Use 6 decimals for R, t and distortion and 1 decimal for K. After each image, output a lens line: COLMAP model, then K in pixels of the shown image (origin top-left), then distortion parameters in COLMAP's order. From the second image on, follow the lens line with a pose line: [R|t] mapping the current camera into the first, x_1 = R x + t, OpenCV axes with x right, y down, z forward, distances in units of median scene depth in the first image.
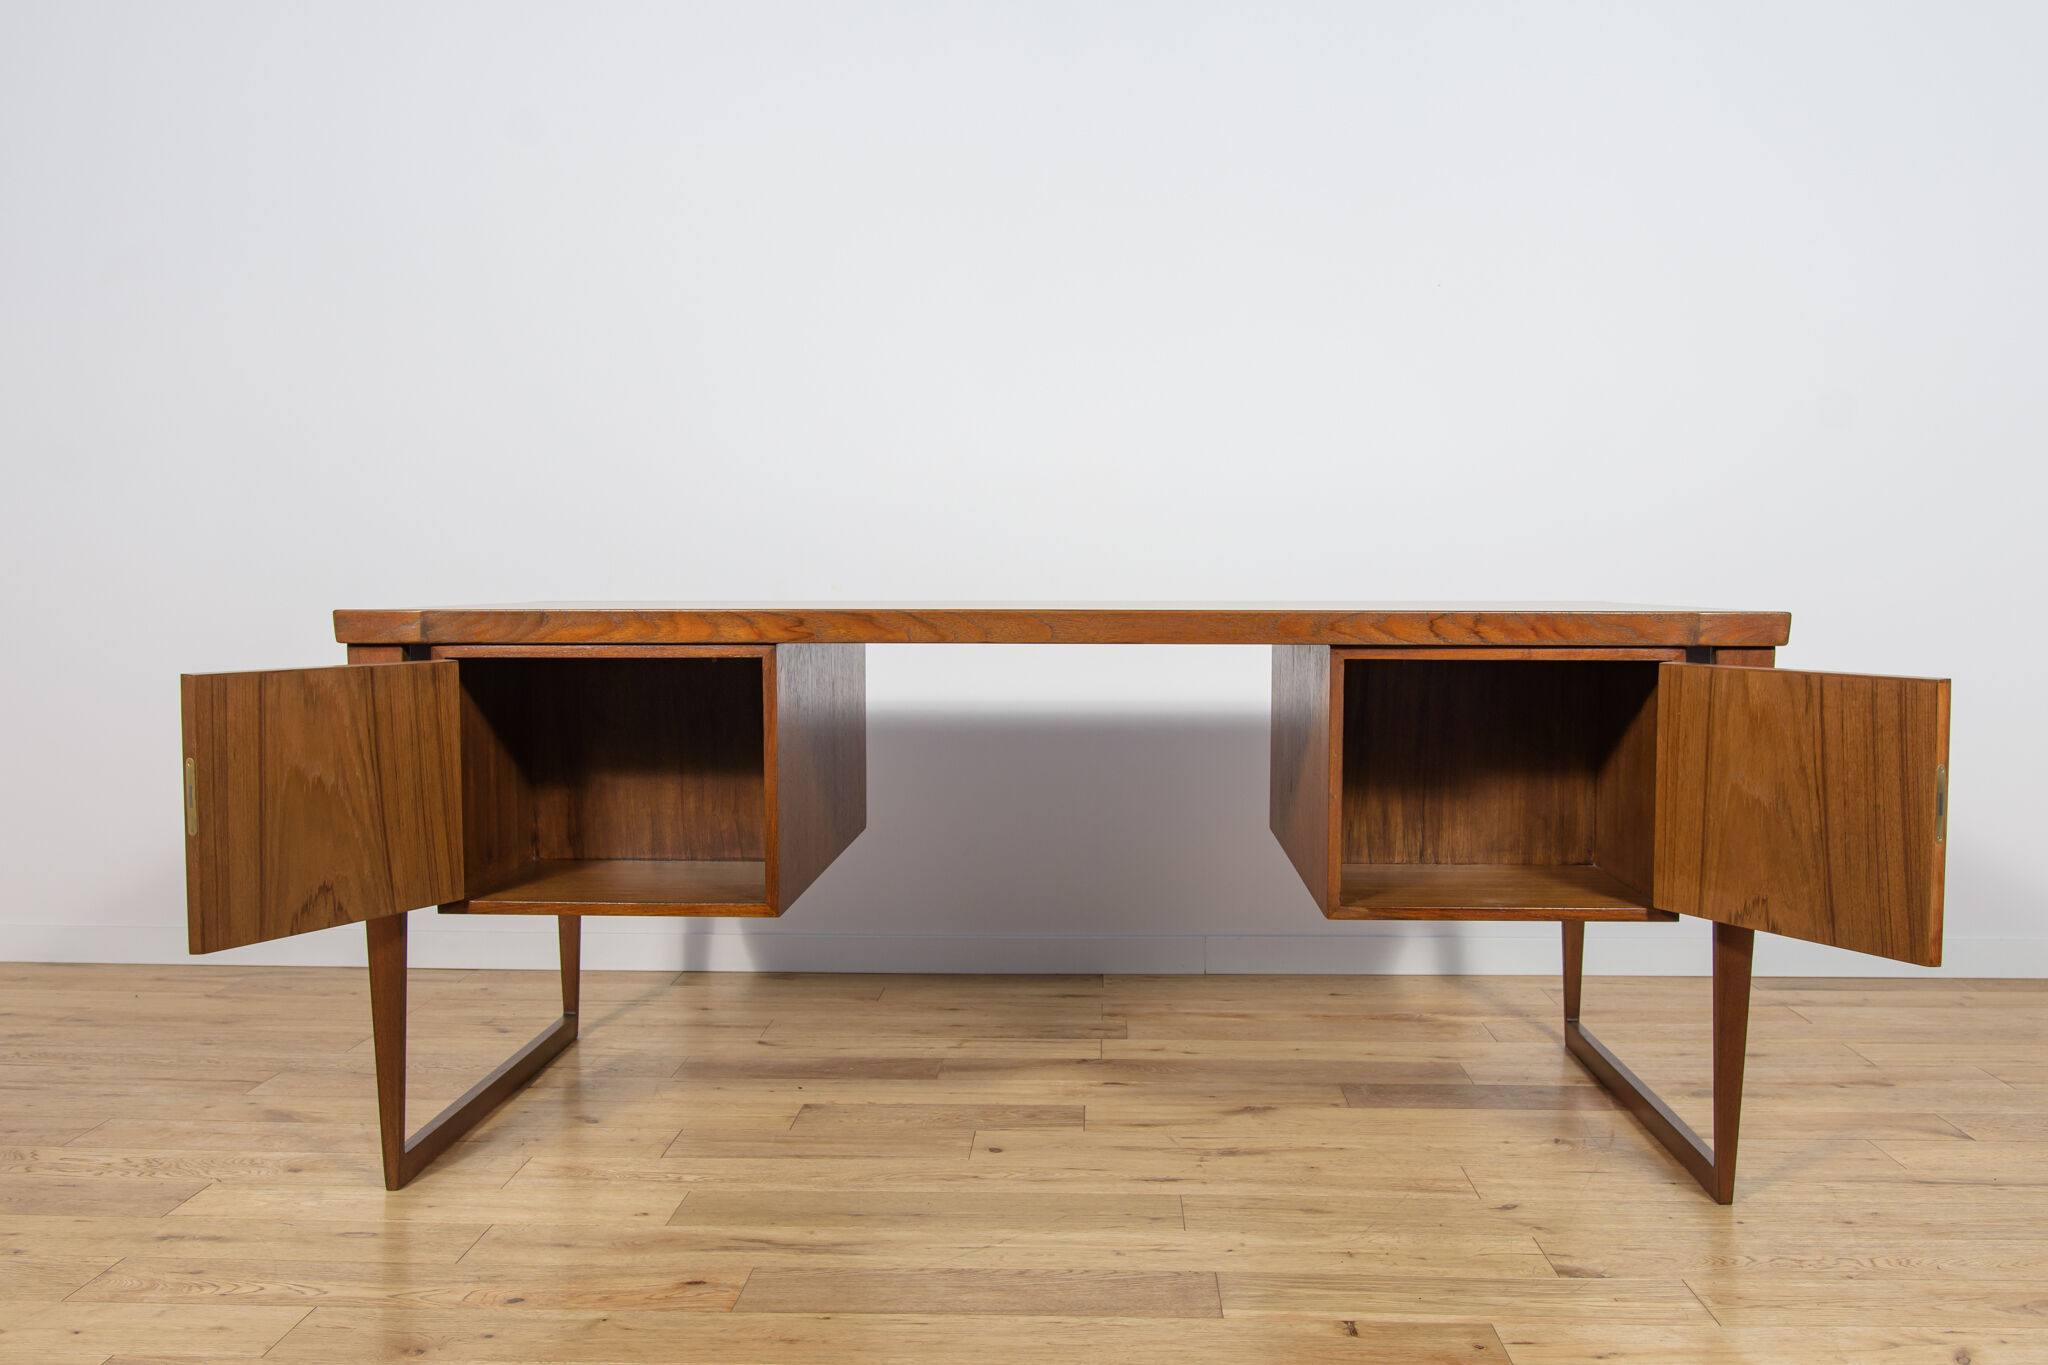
lens RADIAL K [[1899.5, 0, 1033.0], [0, 1899.5, 690.7], [0, 0, 1]] dist [-0.057003, 0.081051]
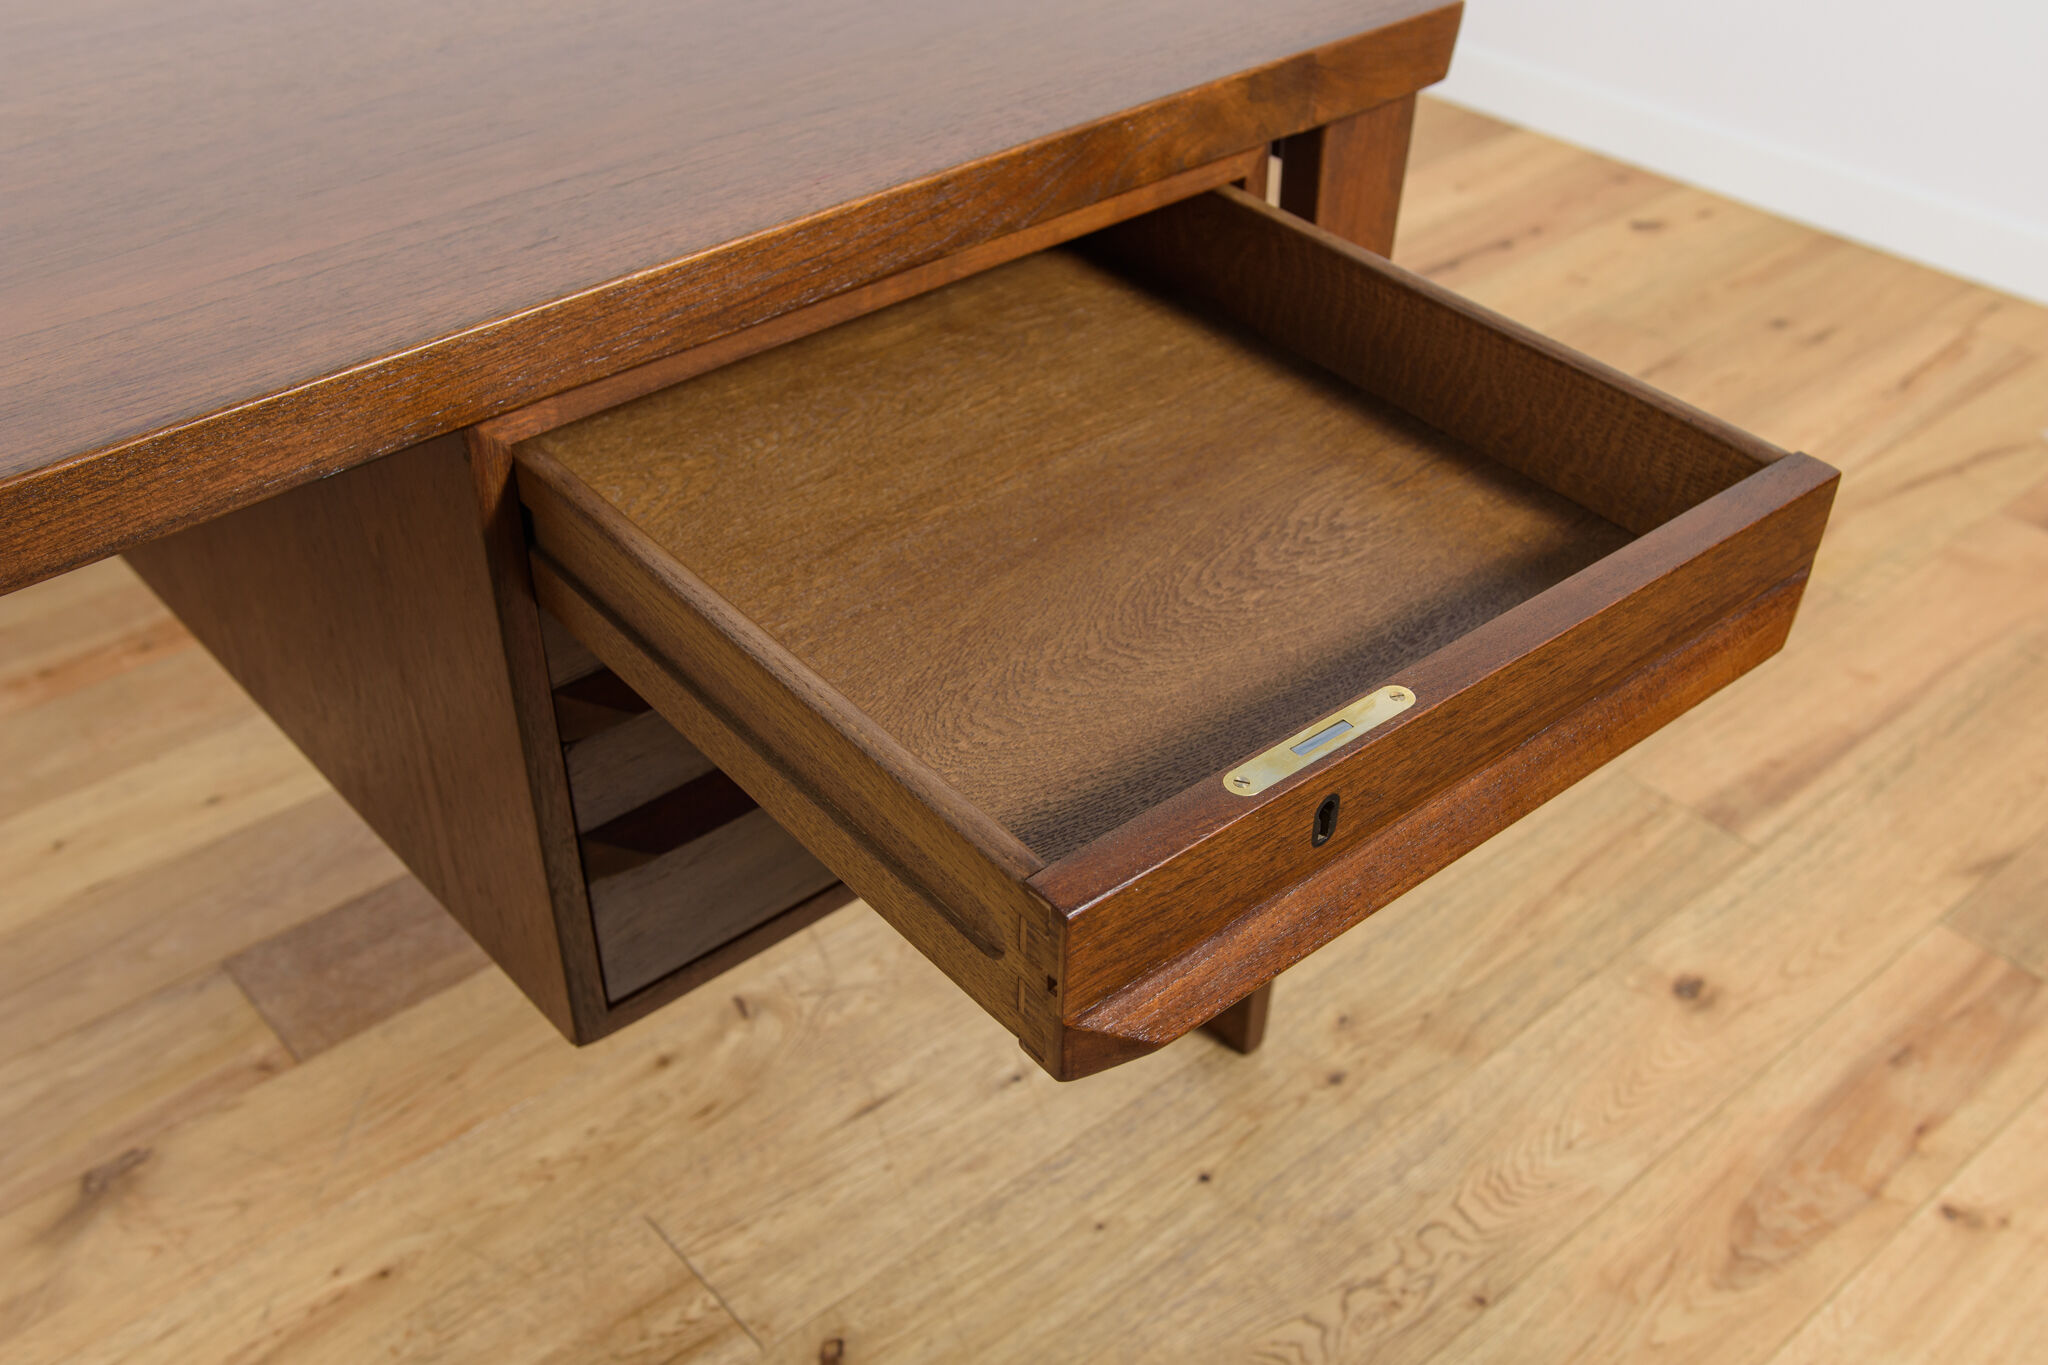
lens RADIAL K [[2061.1, 0, 1023.7], [0, 2061.1, 670.2], [0, 0, 1]] dist [-0.015666, 0.101904]
pose [[0.733580, -0.397869, 0.550963, 0.059783], [0.039734, 0.834436, 0.549671, -0.152984], [-0.678440, -0.381336, 0.627935, 0.642351]]
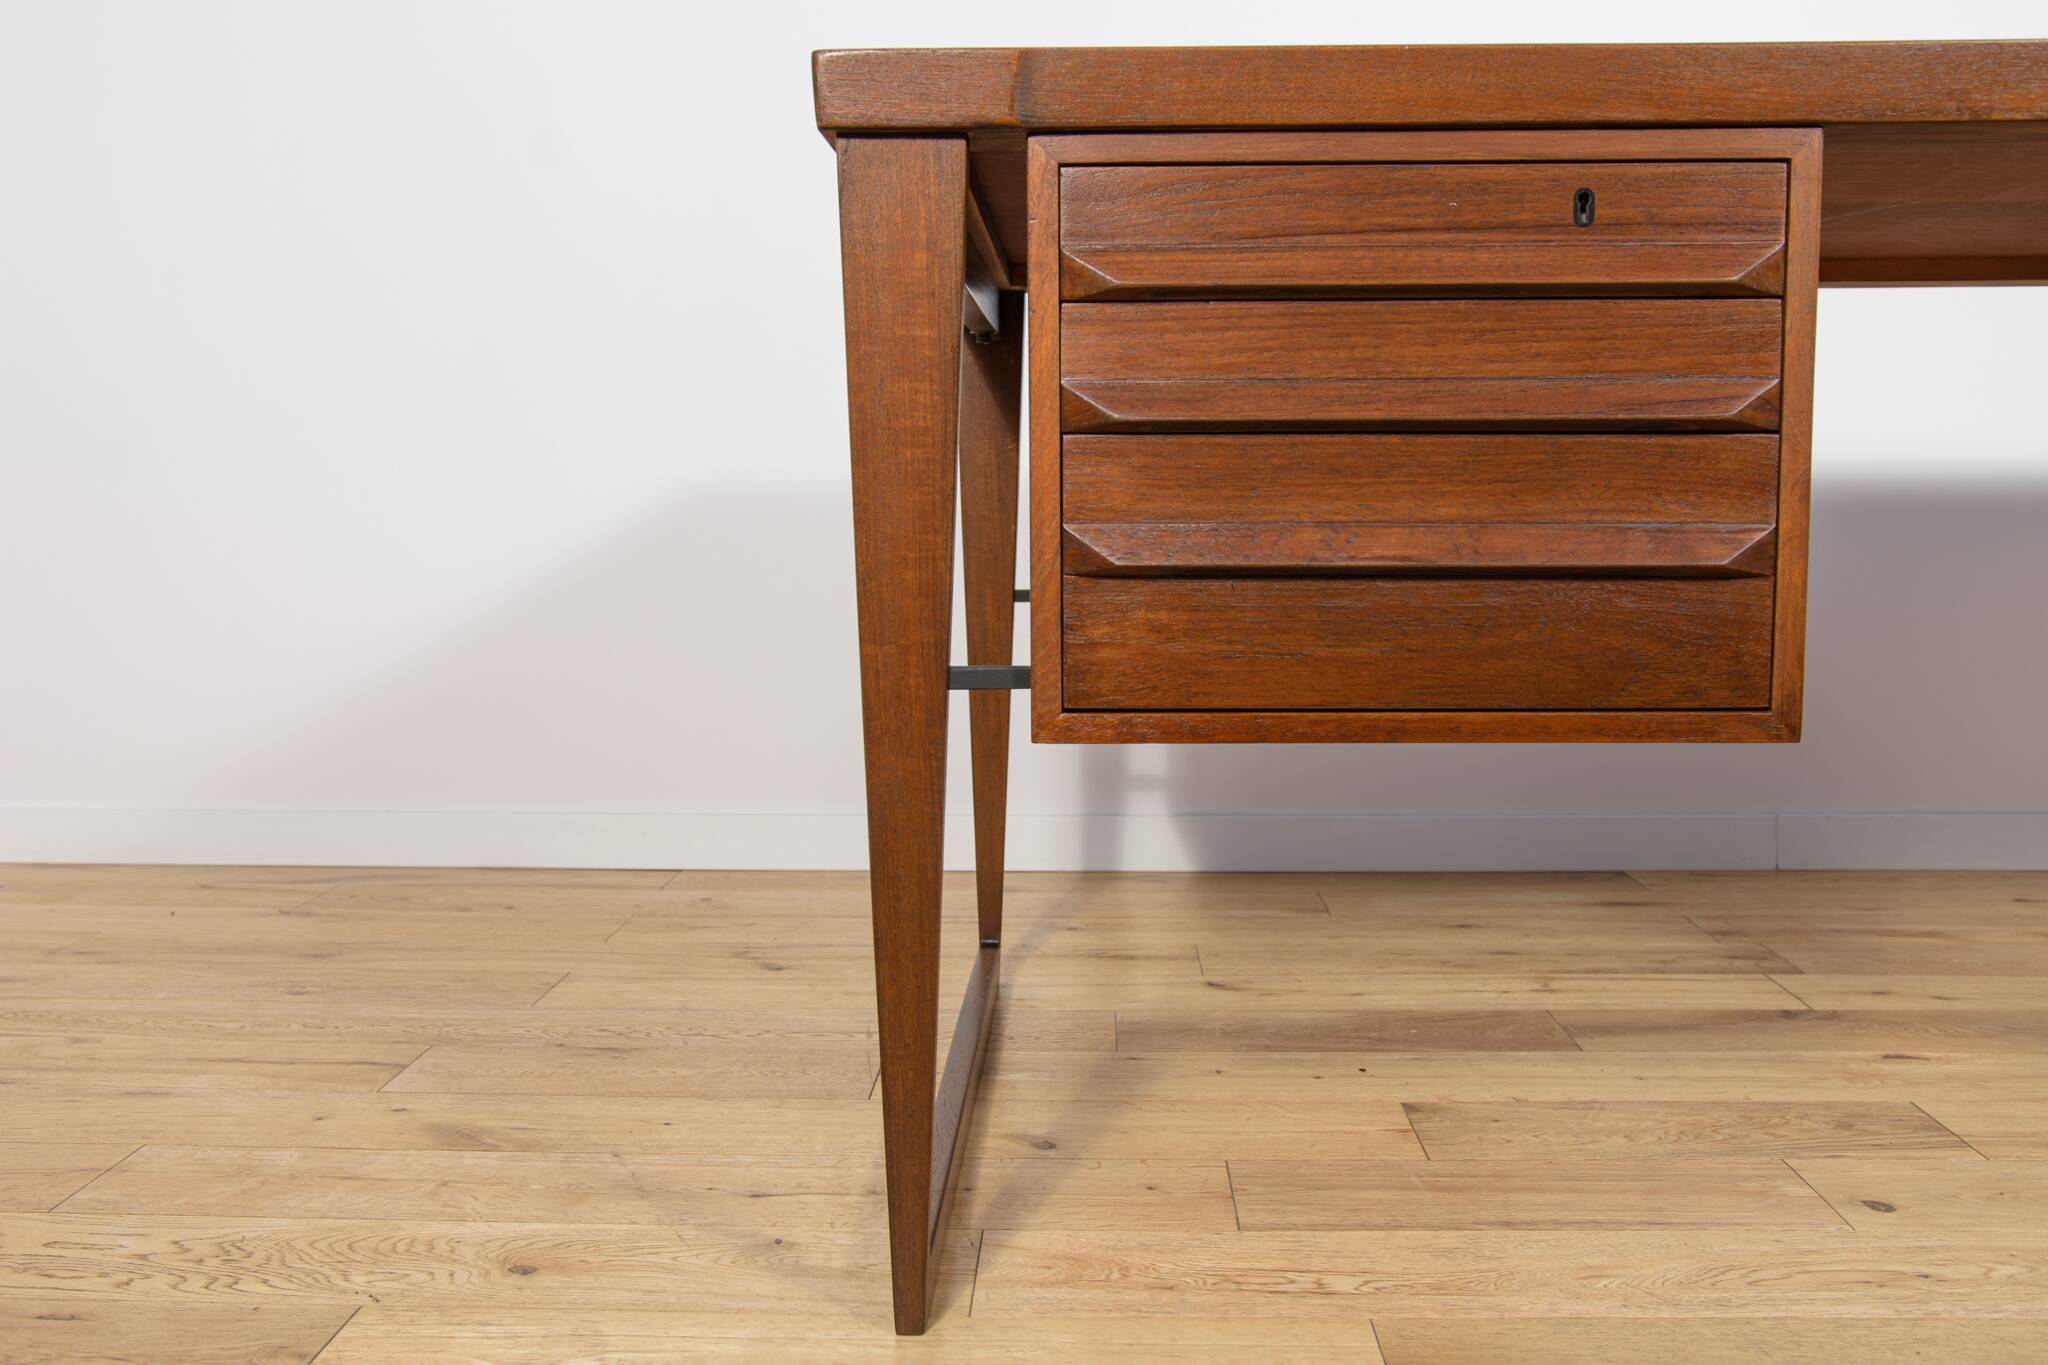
lens RADIAL K [[1861.8, 0, 1024.0], [0, 1861.8, 682.5], [0, 0, 1]] dist [-0.054232, 0.089772]
pose [[0.999992, -0.003858, 0.000614, -0.254343], [0.003828, 0.999084, 0.042630, 0.079132], [-0.000777, -0.042627, 0.999091, 0.510534]]
